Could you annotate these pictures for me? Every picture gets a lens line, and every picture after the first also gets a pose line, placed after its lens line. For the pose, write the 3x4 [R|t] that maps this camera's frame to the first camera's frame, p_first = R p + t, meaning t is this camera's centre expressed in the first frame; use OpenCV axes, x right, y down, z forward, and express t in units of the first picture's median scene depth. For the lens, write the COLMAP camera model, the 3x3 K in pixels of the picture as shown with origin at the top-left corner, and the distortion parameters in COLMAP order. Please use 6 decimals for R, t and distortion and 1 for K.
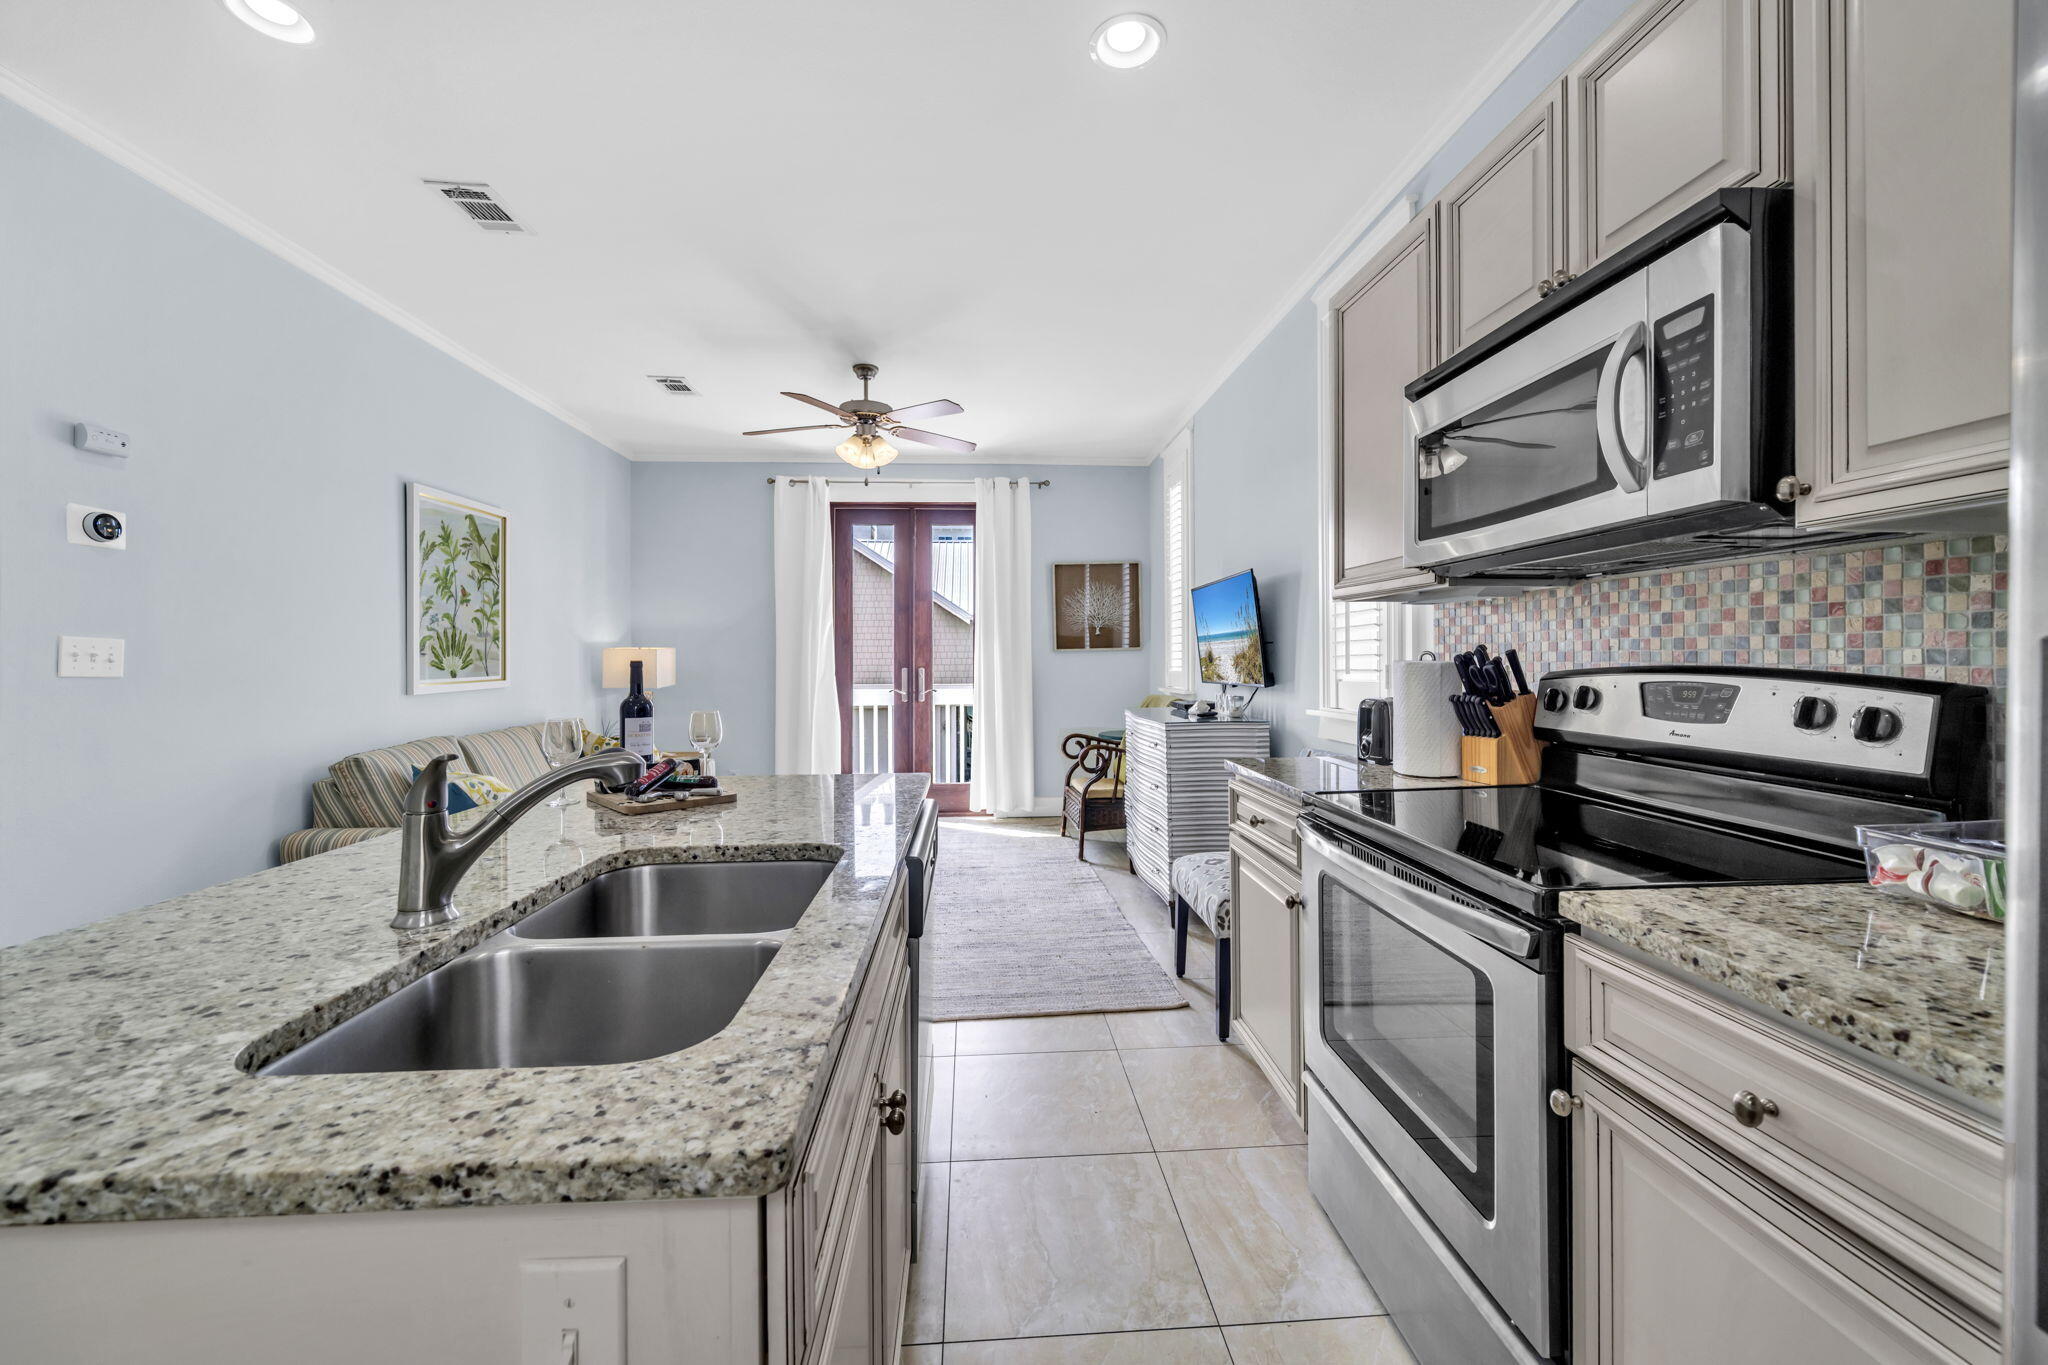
lens RADIAL K [[781.3, 0, 1022.0], [0, 781.3, 663.6], [0, 0, 1]] dist [-0.003328, -0.000102]
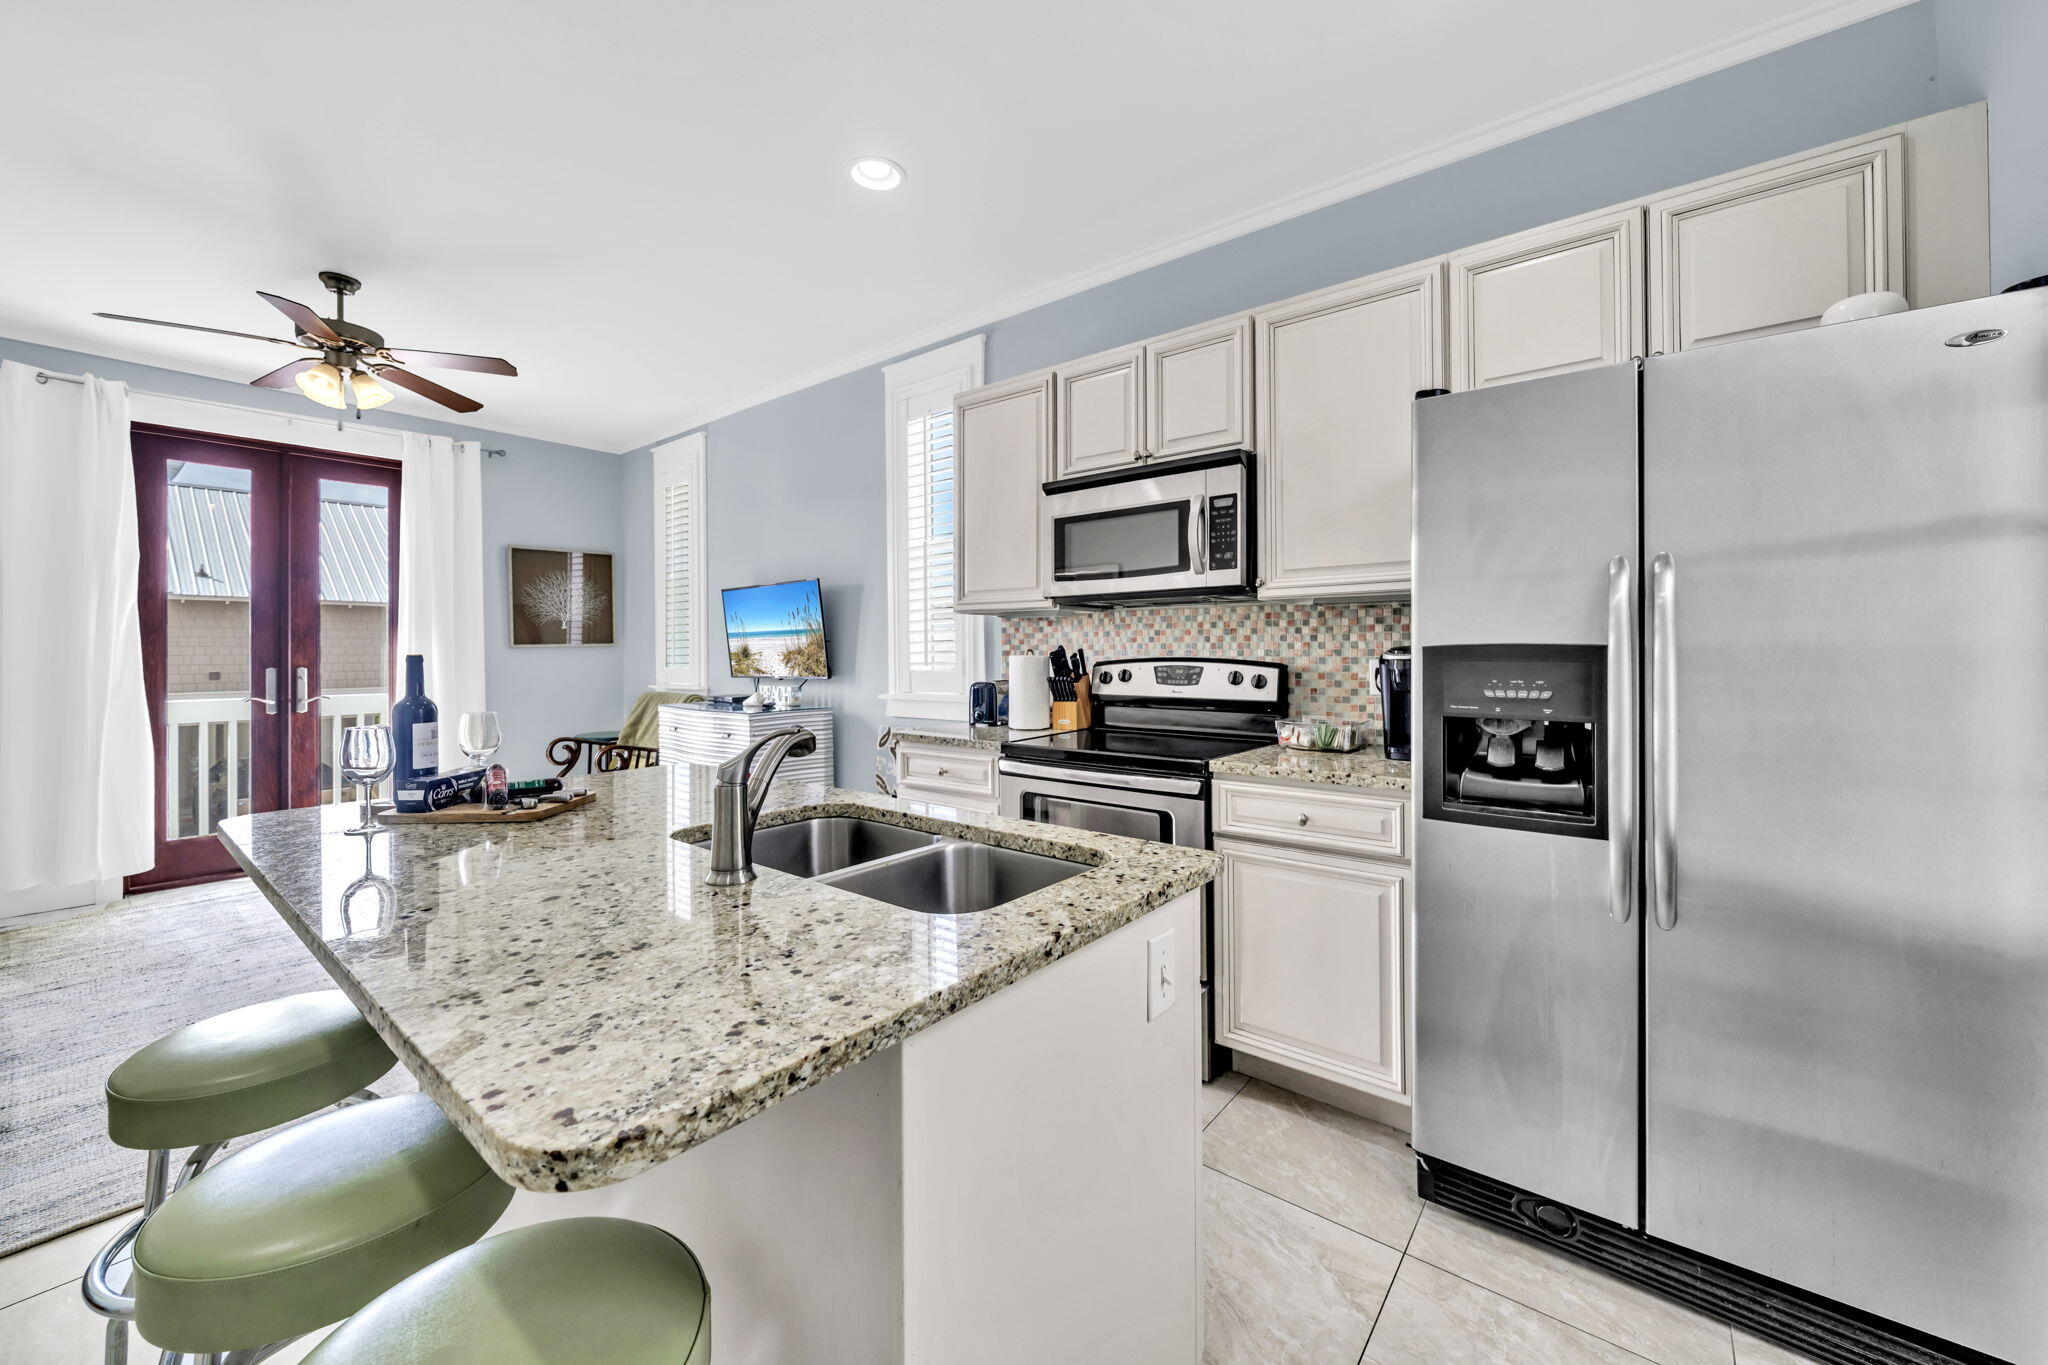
lens RADIAL K [[781.3, 0, 1026.8], [0, 781.3, 662.2], [0, 0, 1]] dist [-0.003328, -0.000102]
pose [[0.673942, -0.006511, 0.738755, -0.790715], [0.005416, 0.999978, 0.003872, 0.004624], [-0.738764, 0.001392, 0.673963, -0.055868]]
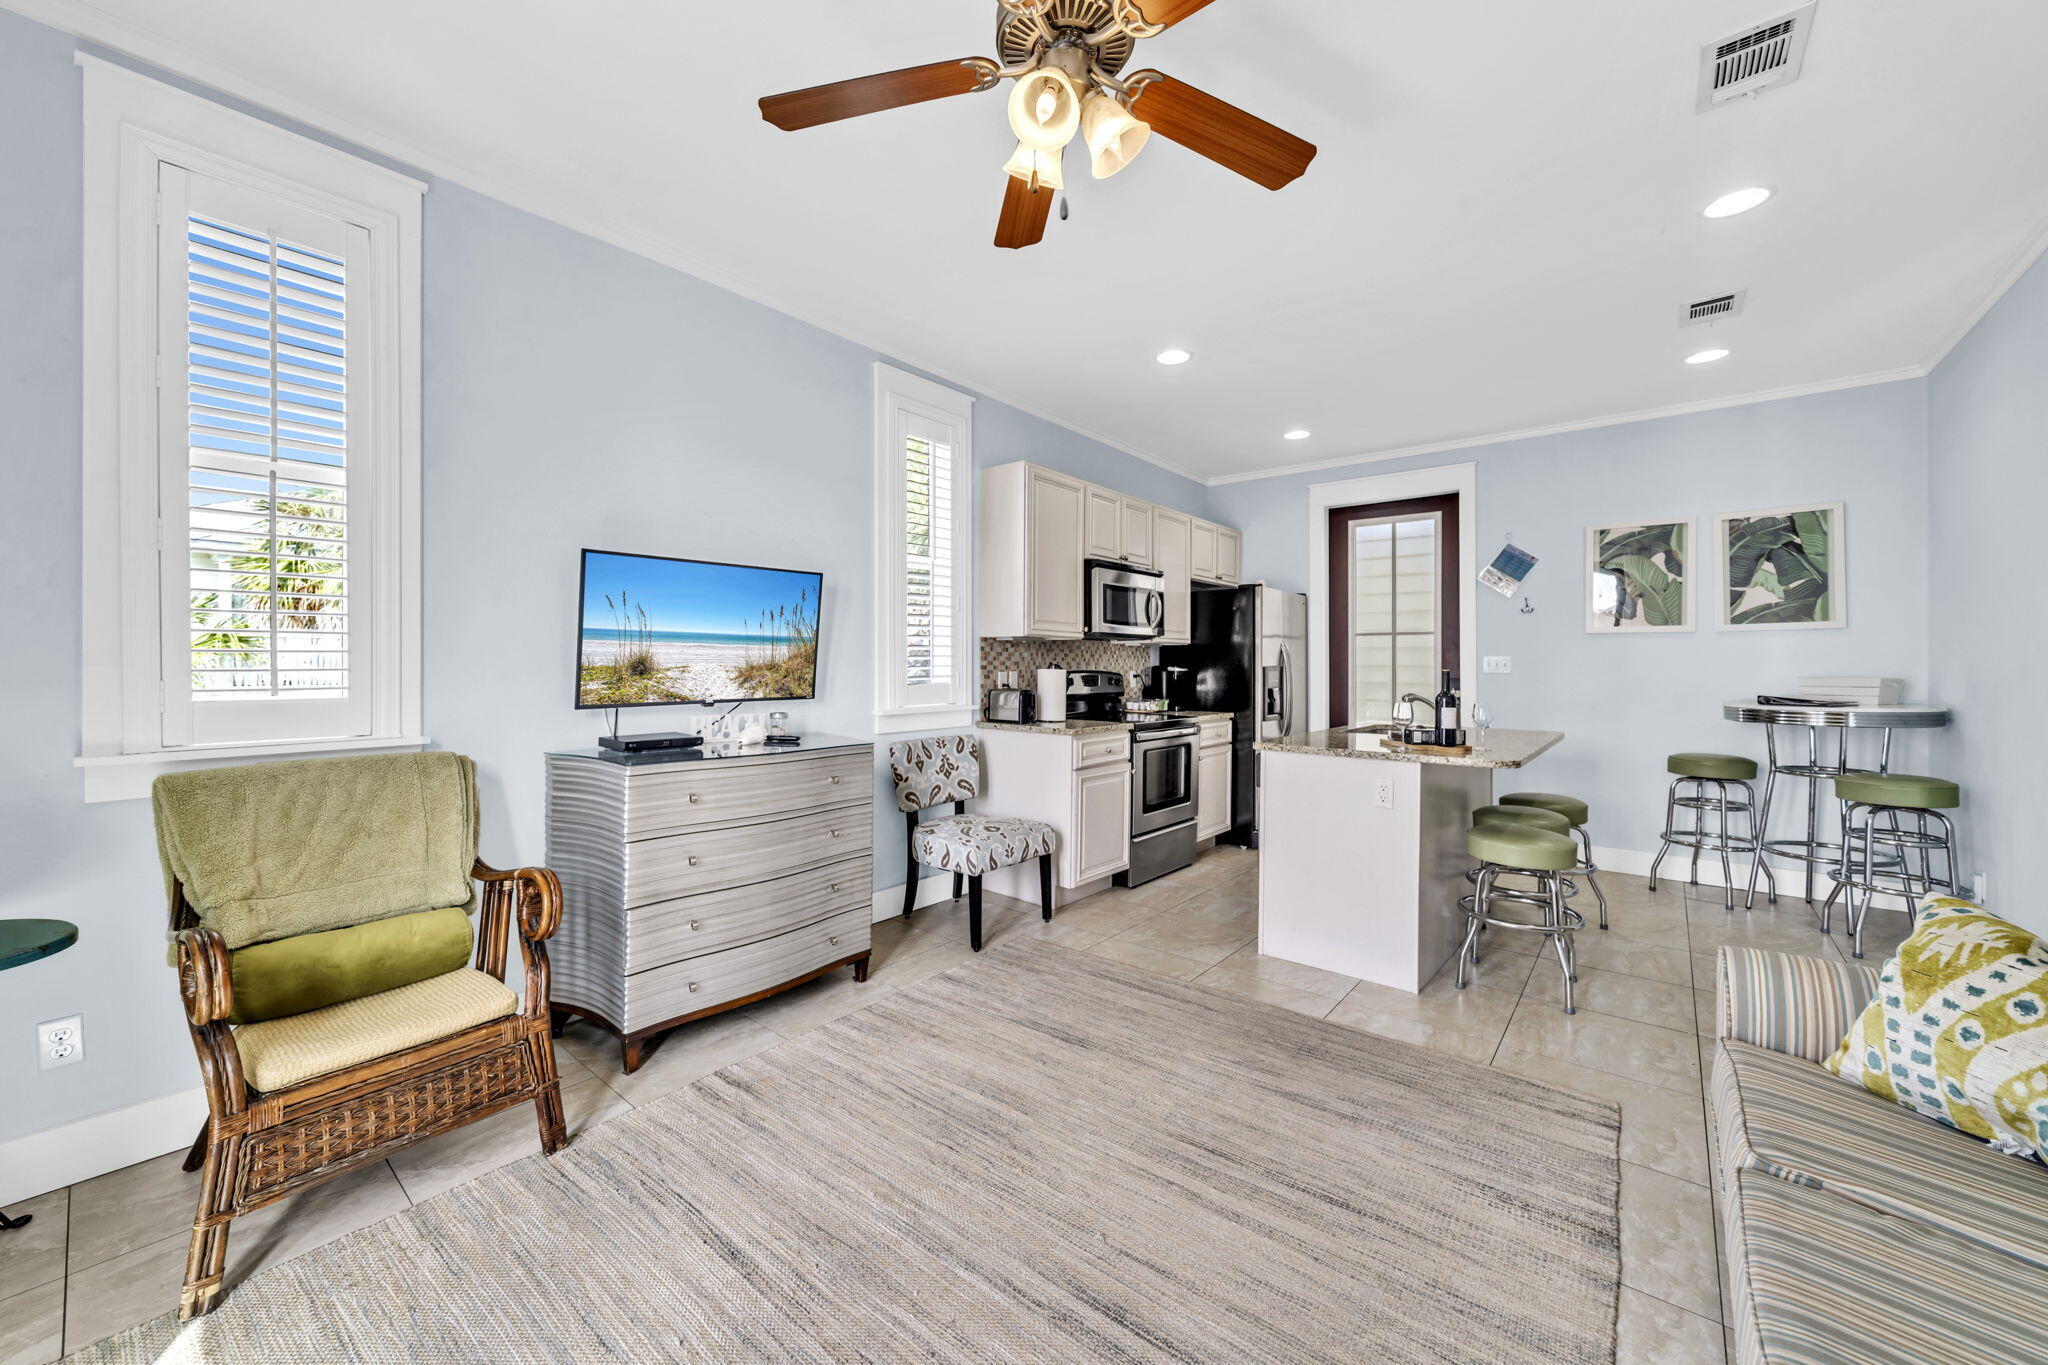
lens RADIAL K [[781.3, 0, 1021.8], [0, 781.3, 666.8], [0, 0, 1]] dist [-0.003328, -0.000102]
pose [[-0.729706, -0.000297, 0.683761, -1.149993], [0.003610, 0.999984, 0.004287, -0.025726], [-0.683752, 0.005597, -0.729693, 3.322062]]
